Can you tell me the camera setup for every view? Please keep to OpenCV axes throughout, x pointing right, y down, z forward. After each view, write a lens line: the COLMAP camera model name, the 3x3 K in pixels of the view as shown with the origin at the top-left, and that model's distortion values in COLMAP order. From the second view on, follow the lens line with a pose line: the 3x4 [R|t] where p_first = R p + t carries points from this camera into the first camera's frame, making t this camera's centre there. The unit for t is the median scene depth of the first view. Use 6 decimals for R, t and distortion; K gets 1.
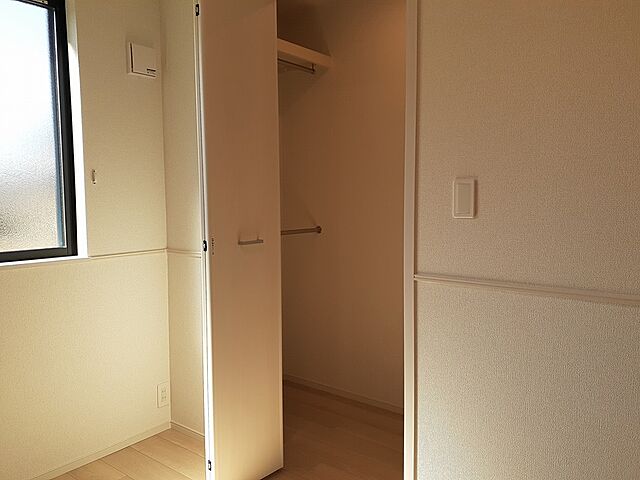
lens RADIAL K [[506.6, 0, 319.8], [0, 506.6, 239.0], [0, 0, 1]] dist [0.029993, -0.017288]
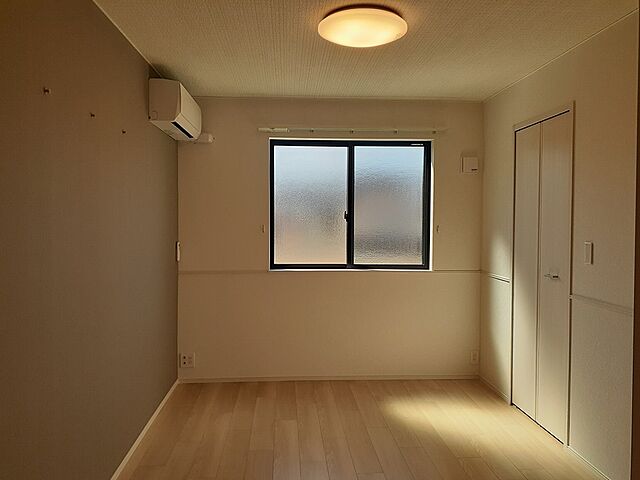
lens RADIAL K [[506.6, 0, 319.8], [0, 506.6, 239.7], [0, 0, 1]] dist [0.029993, -0.017288]
pose [[0.668980, 0.036566, -0.742380, 0.680022], [-0.070153, 0.997437, -0.014089, -0.025527], [0.739962, 0.061505, 0.669831, -0.608336]]
